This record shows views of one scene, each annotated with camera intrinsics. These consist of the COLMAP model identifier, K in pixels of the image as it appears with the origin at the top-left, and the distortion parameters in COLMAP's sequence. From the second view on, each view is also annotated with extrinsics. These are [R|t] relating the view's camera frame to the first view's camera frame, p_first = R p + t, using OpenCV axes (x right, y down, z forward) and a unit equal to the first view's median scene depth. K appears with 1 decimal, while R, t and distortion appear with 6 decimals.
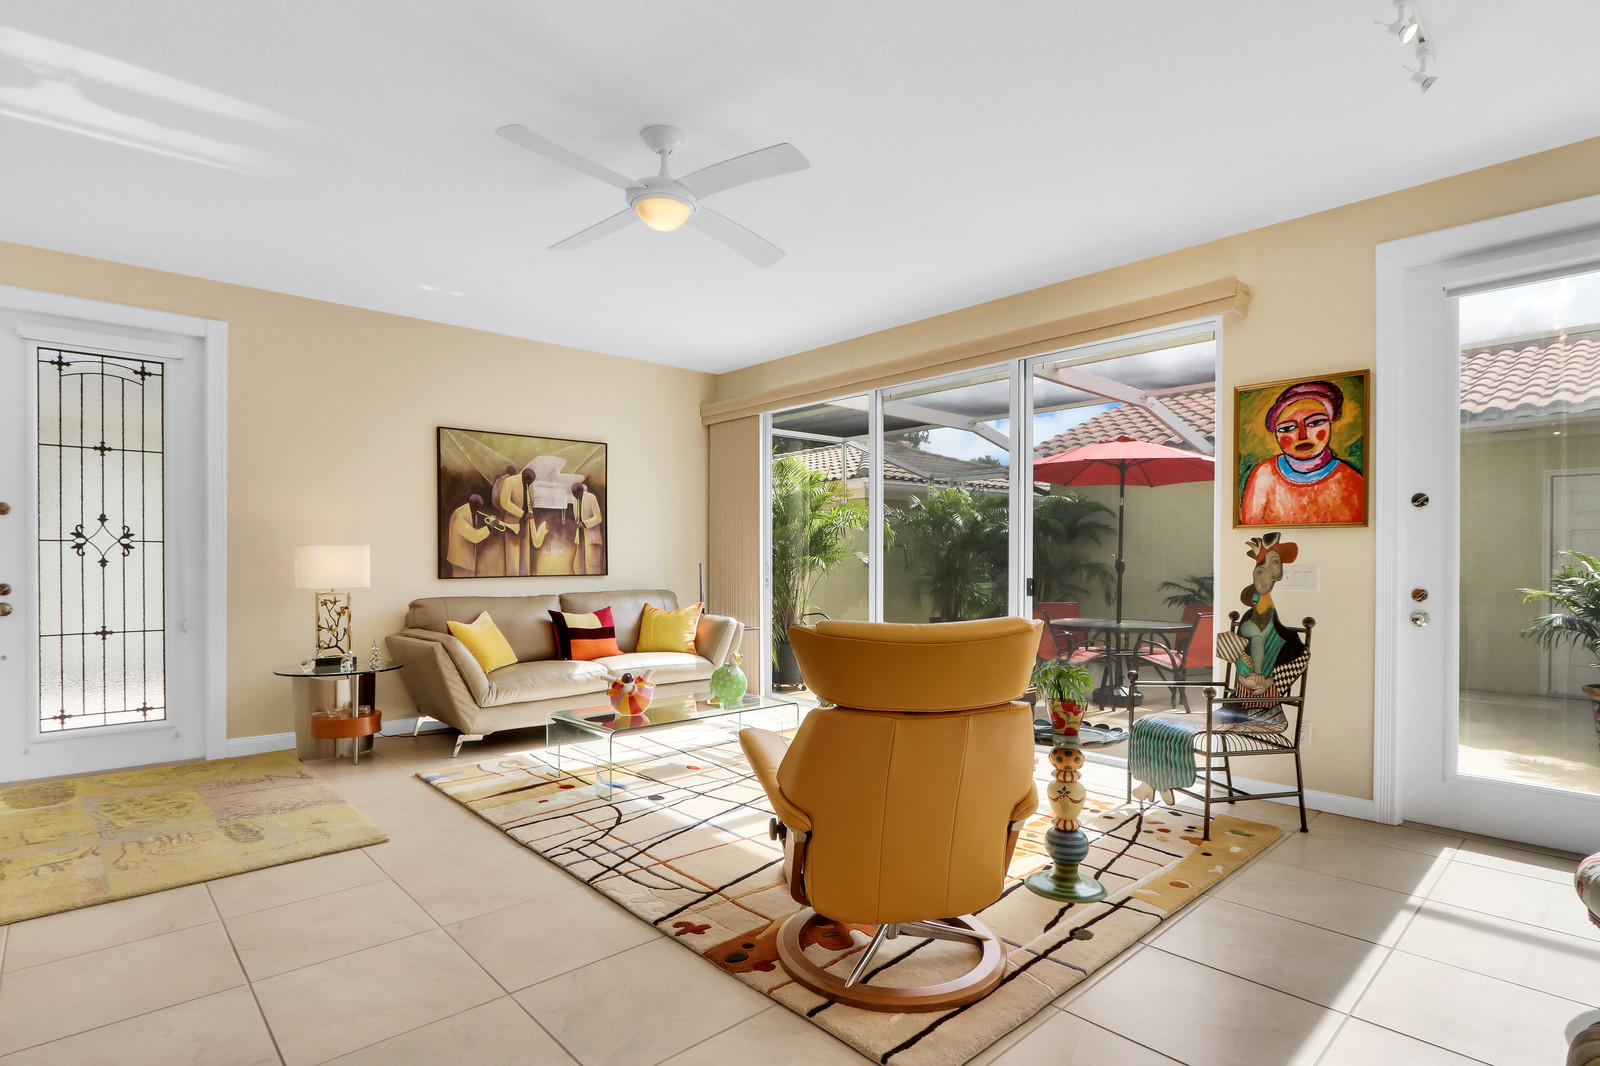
lens RADIAL K [[801.8, 0, 781.2], [0, 801.8, 564.3], [0, 0, 1]] dist [-0.018463, 0.000471]
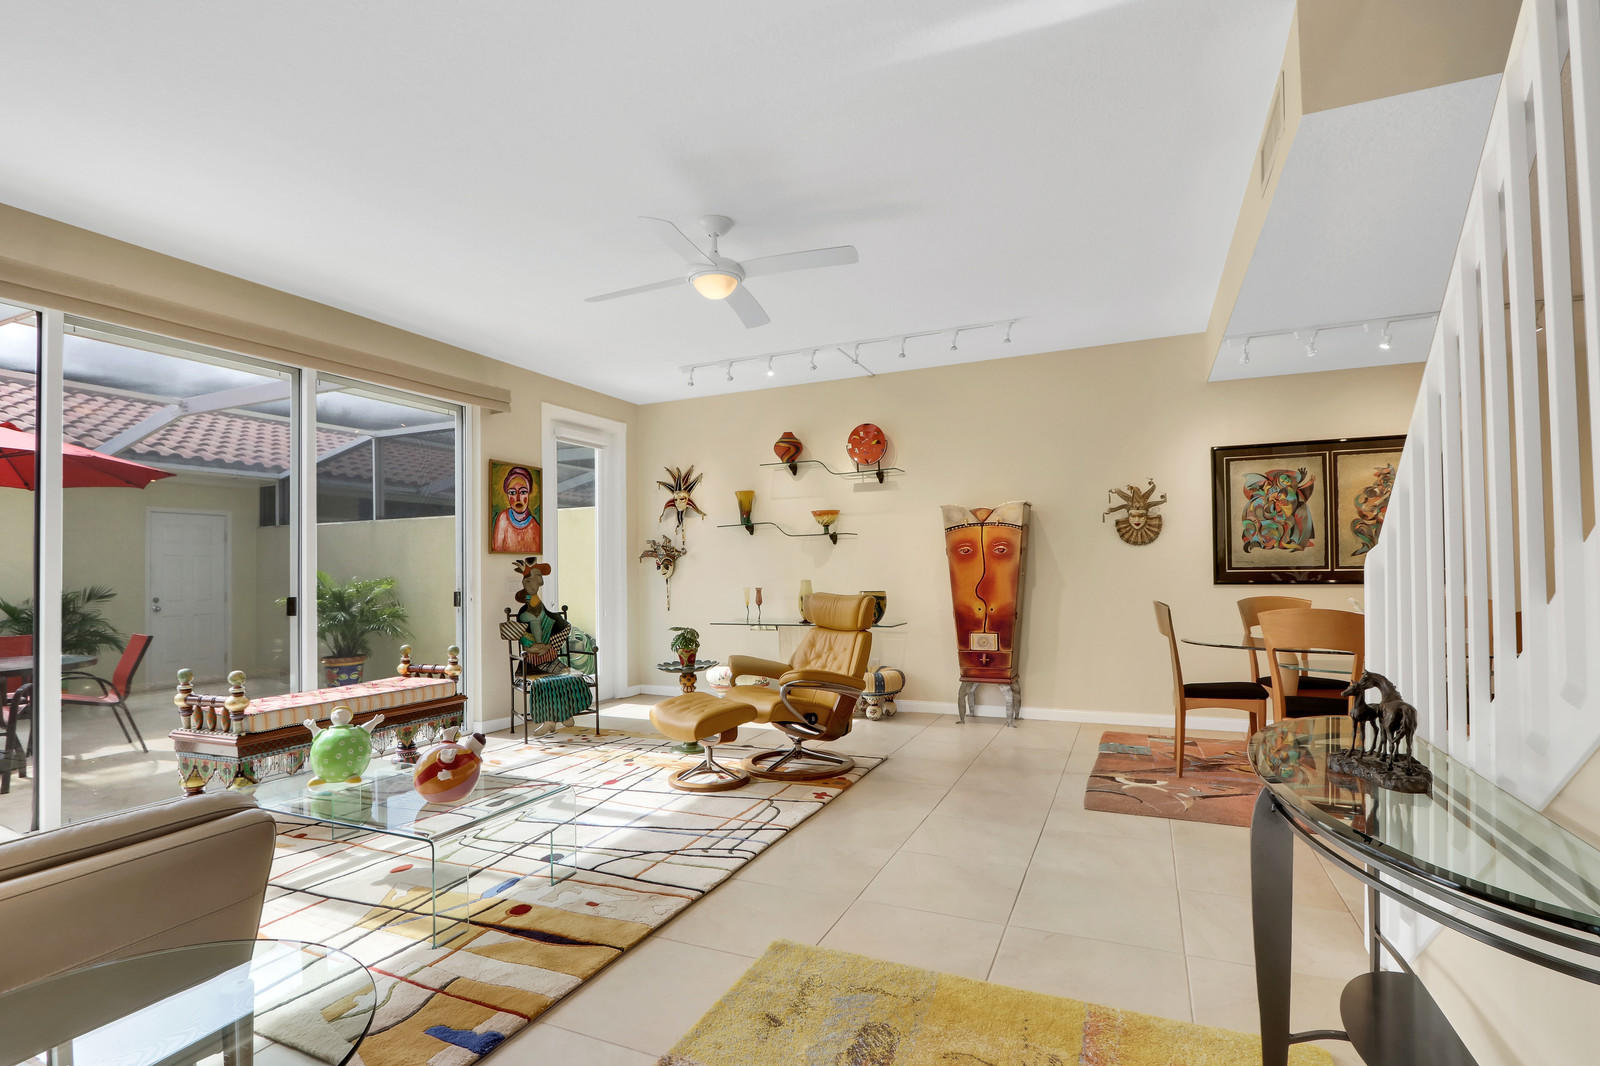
lens RADIAL K [[770.2, 0, 792.1], [0, 770.2, 553.7], [0, 0, 1]] dist [-0.024584, 0.000137]
pose [[-0.404191, 0.026280, 0.914297, -0.900991], [0.019780, 0.999605, -0.019988, -0.003959], [-0.914461, 0.010006, -0.404551, 0.987415]]
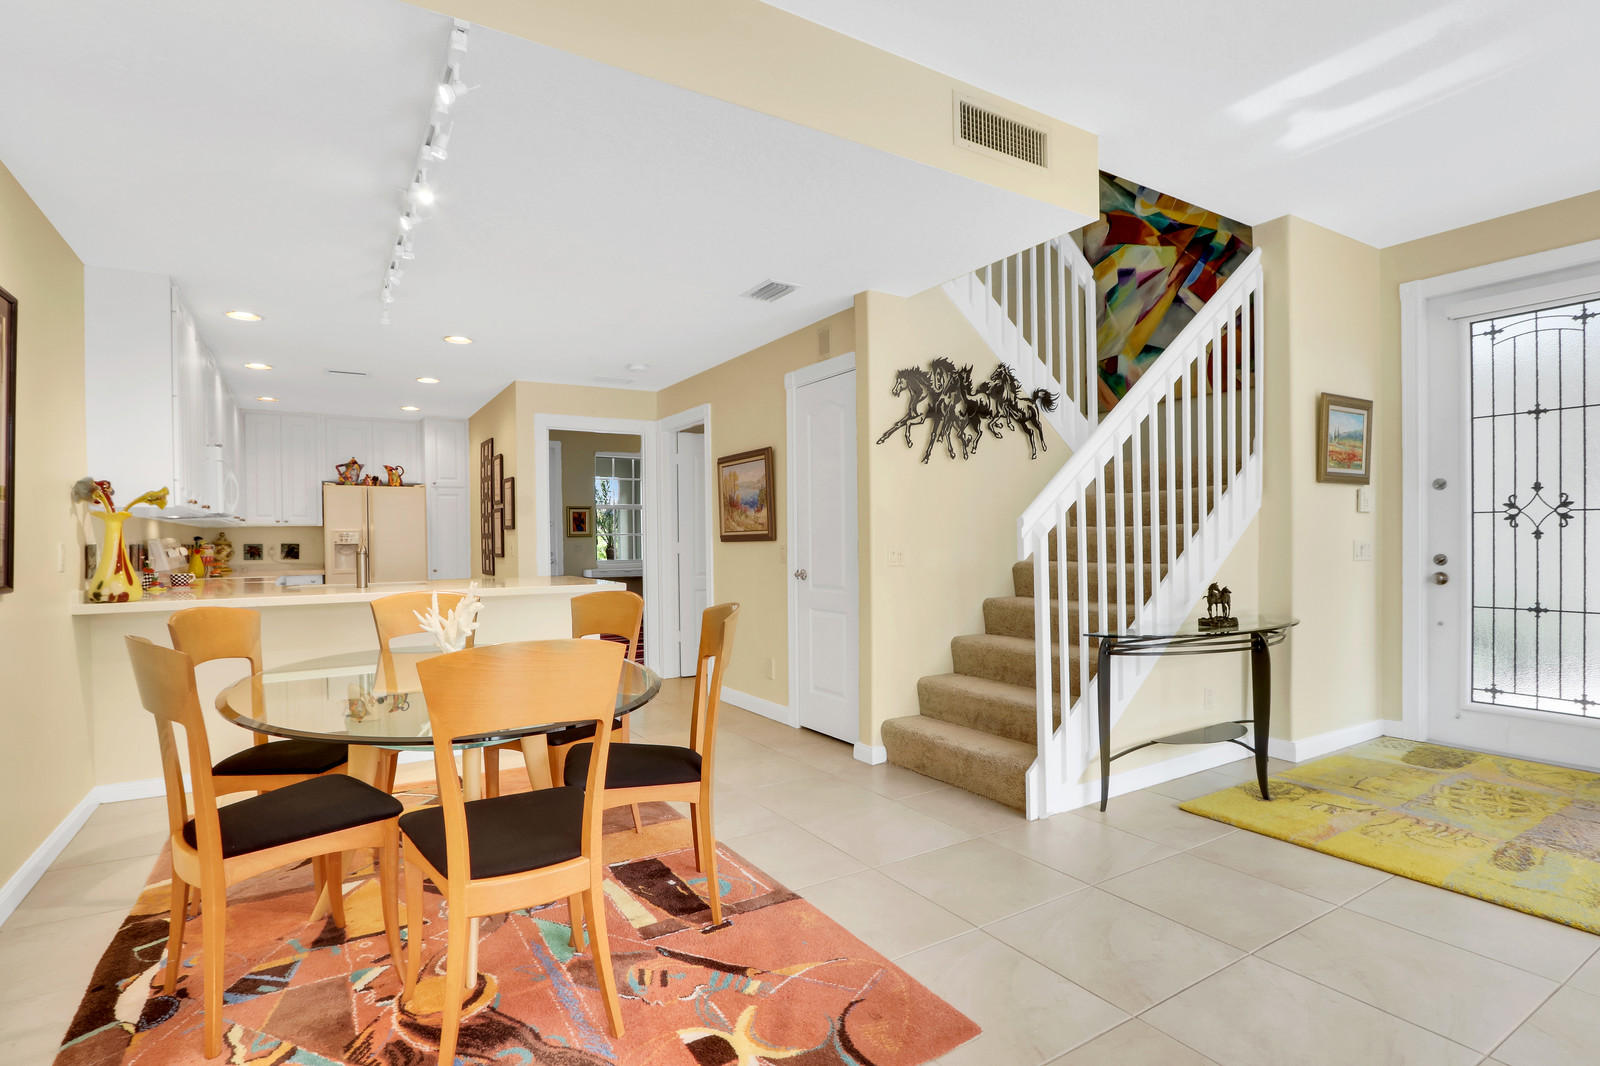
lens RADIAL K [[786.1, 0, 785.8], [0, 786.1, 546.0], [0, 0, 1]] dist [-0.014451, 0.000539]
pose [[-0.186885, 0.008834, -0.982342, 0.207976], [0.004886, 0.999956, 0.008062, 0.000057], [0.982370, -0.003293, -0.186920, 0.311313]]
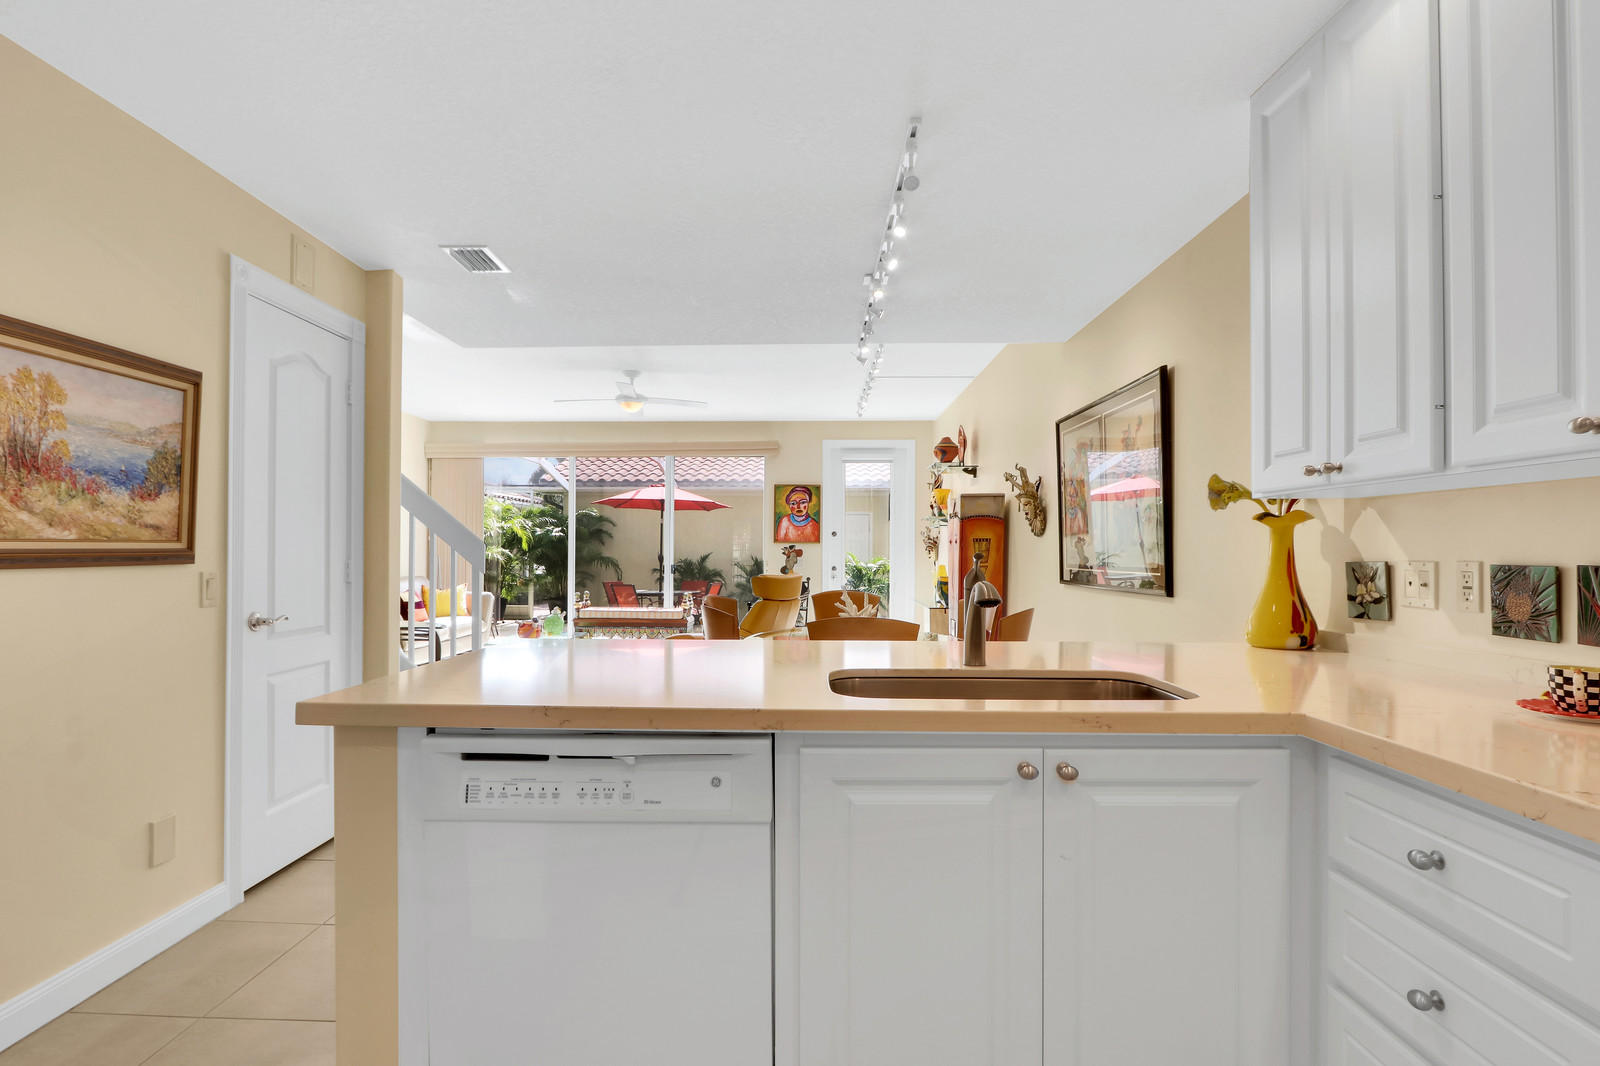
lens RADIAL K [[801.8, 0, 781.2], [0, 801.8, 564.3], [0, 0, 1]] dist [-0.018463, 0.000471]
pose [[0.695195, -0.008040, 0.718776, -1.083471], [0.001178, 0.999949, 0.010046, -0.003262], [-0.718820, -0.006137, 0.695169, -0.658219]]
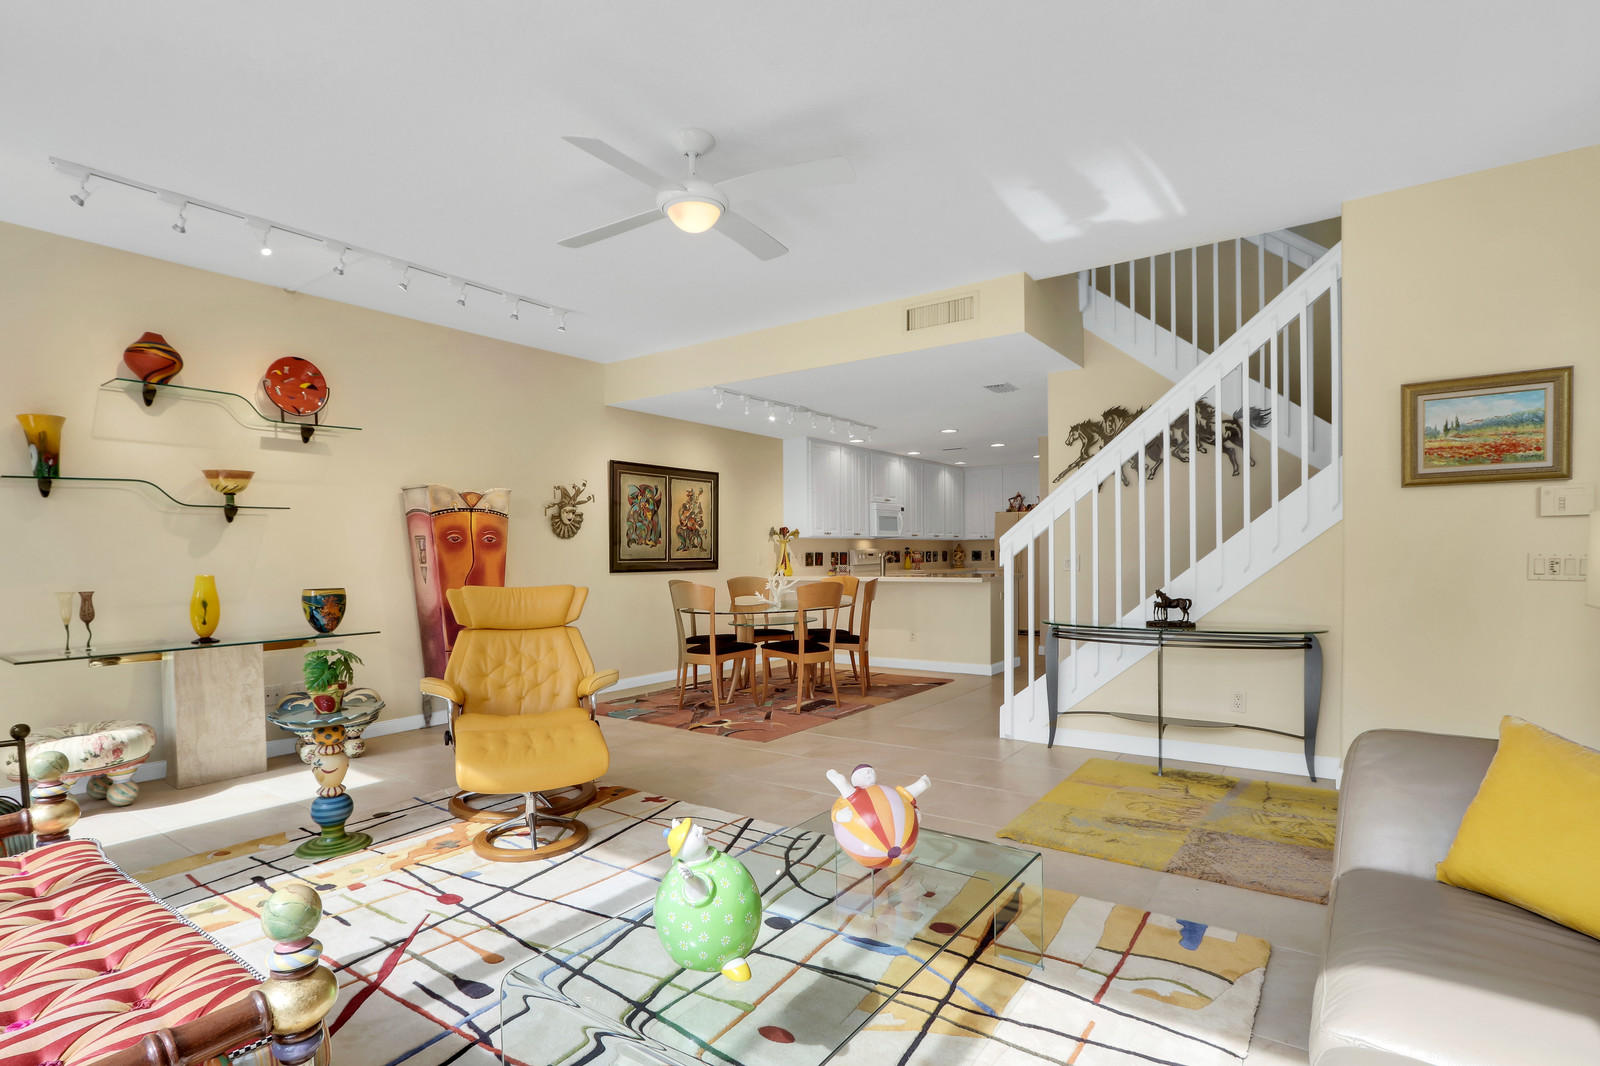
lens RADIAL K [[781.4, 0, 776.0], [0, 781.4, 565.5], [0, 0, 1]] dist [-0.015283, 0.000170]
pose [[-0.979418, 0.014477, -0.201321, -0.028512], [0.010716, 0.999747, 0.019756, -0.006802], [0.201556, 0.017192, -0.979326, 1.453078]]
